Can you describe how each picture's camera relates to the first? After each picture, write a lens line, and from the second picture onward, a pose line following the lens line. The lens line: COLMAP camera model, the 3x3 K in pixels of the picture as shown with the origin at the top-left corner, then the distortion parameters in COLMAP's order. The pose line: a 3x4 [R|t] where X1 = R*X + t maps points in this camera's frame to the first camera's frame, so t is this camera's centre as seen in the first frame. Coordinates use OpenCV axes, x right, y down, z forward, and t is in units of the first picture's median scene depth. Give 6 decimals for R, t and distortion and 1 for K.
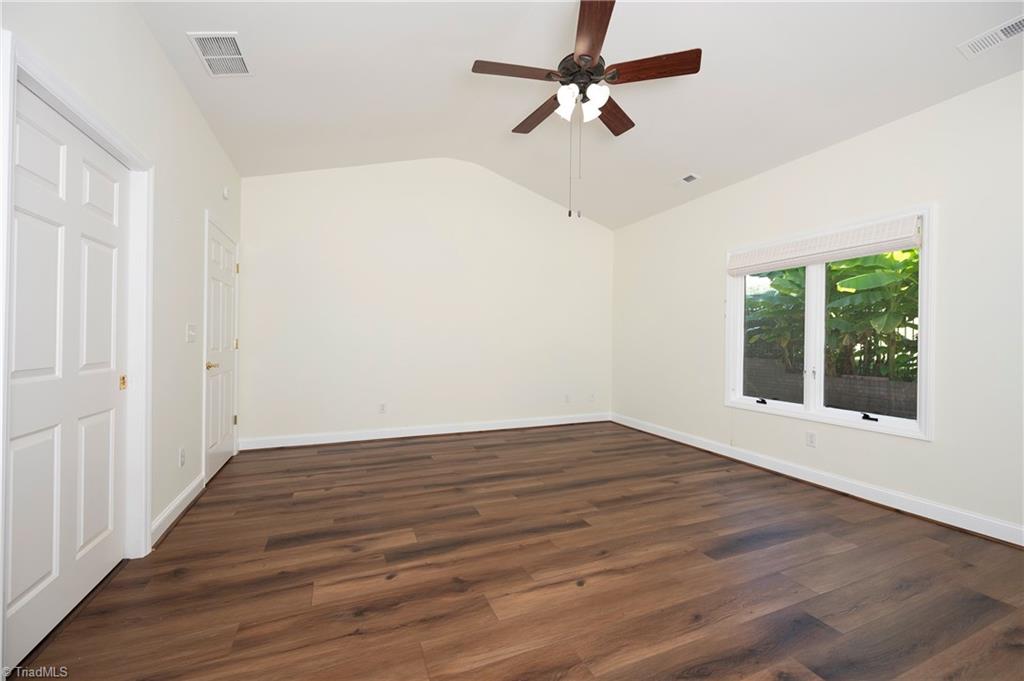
lens RADIAL K [[408.8, 0, 512.0], [0, 408.8, 340.5], [0, 0, 1]] dist [-0.000088, 0.000003]
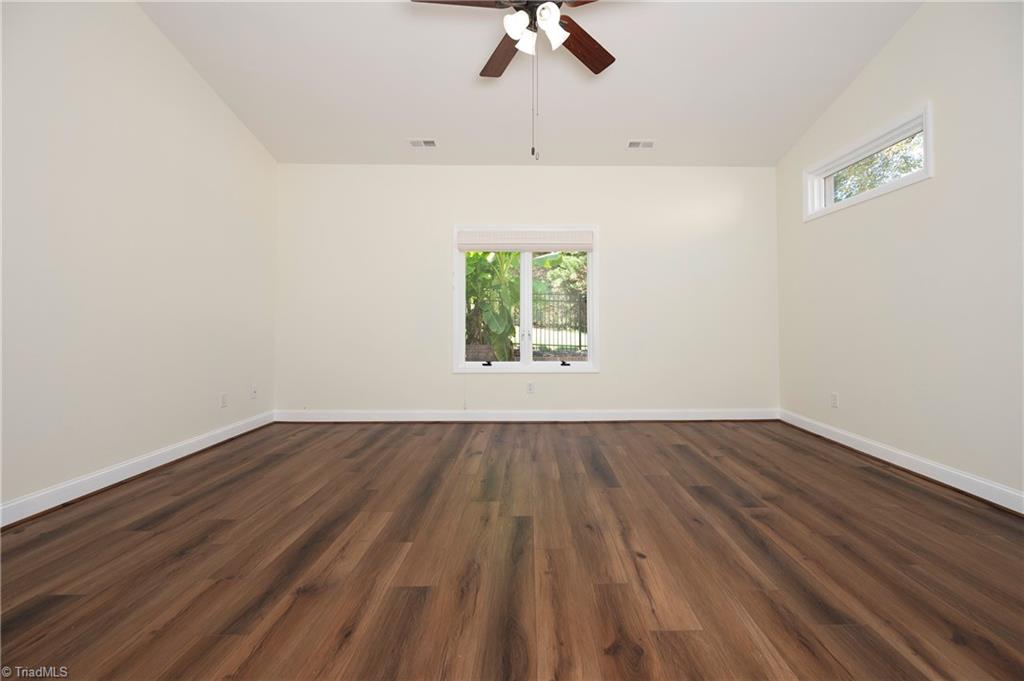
lens RADIAL K [[411.3, 0, 539.3], [0, 411.3, 319.3], [0, 0, 1]] dist [0.007086, 0.000095]
pose [[0.367901, -0.007623, 0.929834, -0.538541], [0.001575, 0.999970, 0.007574, 0.018780], [-0.929864, -0.001322, 0.367902, 0.568161]]
